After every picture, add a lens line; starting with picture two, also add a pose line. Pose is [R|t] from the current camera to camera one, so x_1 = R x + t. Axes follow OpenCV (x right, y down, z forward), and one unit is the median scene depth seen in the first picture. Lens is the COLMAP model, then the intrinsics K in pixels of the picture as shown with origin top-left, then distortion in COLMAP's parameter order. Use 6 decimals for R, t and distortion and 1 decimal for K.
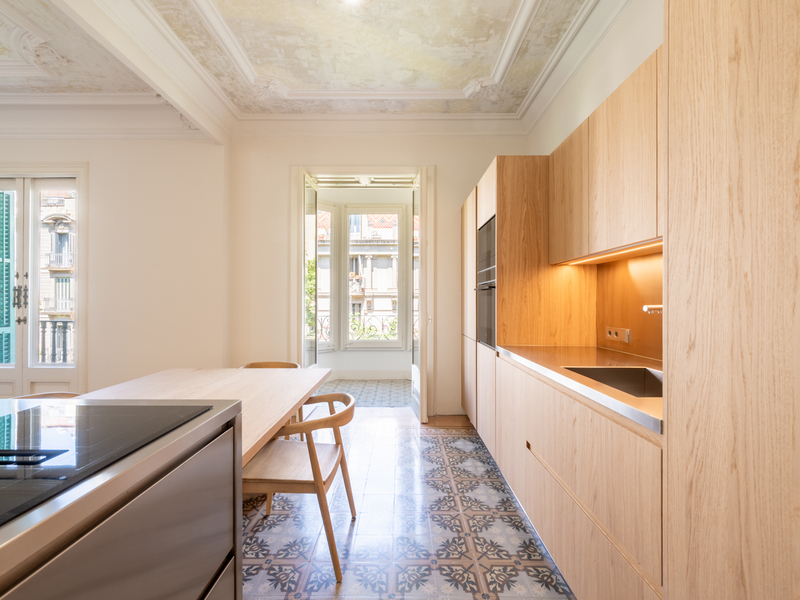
lens RADIAL K [[354.3, 0, 395.4], [0, 354.3, 297.6], [0, 0, 1]] dist [0.000117, 0.000923]
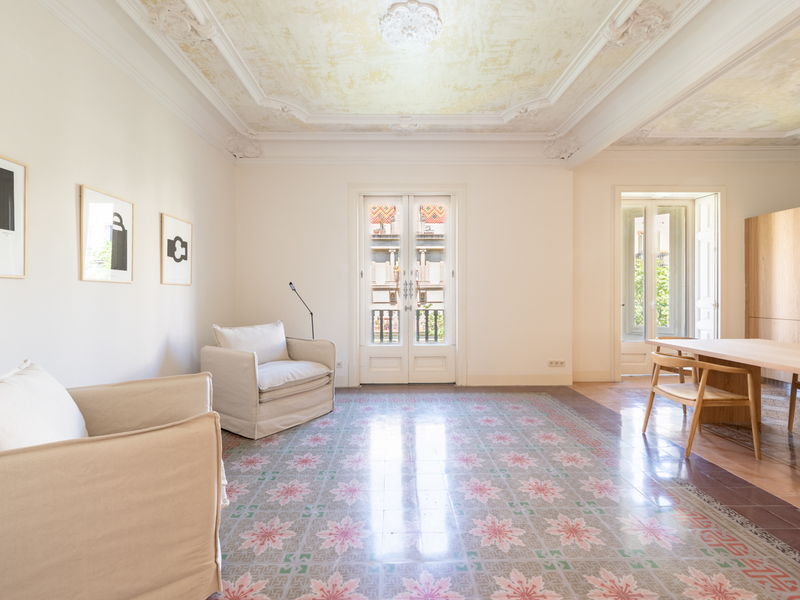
lens RADIAL K [[354.3, 0, 395.4], [0, 354.3, 297.6], [0, 0, 1]] dist [0.000117, 0.000923]
pose [[0.999789, -0.002931, 0.020324, -1.122359], [0.002499, 0.999771, 0.021247, -0.001374], [-0.020382, -0.021191, 0.999568, -0.265448]]
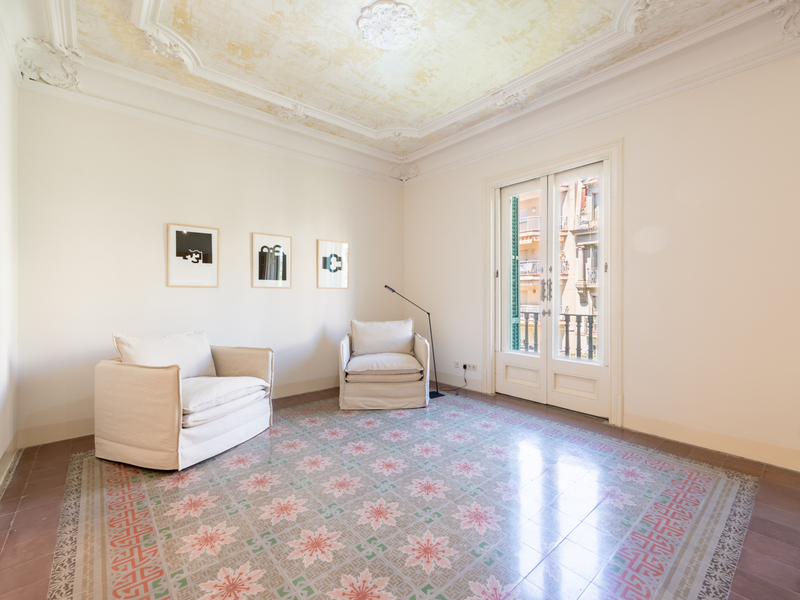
lens RADIAL K [[354.4, 0, 399.0], [0, 354.4, 295.4], [0, 0, 1]] dist [0.001423, 0.000156]
pose [[0.660568, 0.002145, -0.750763, -0.555921], [0.009331, 0.999895, 0.011067, -0.002662], [0.750708, -0.014316, 0.660479, -0.013232]]
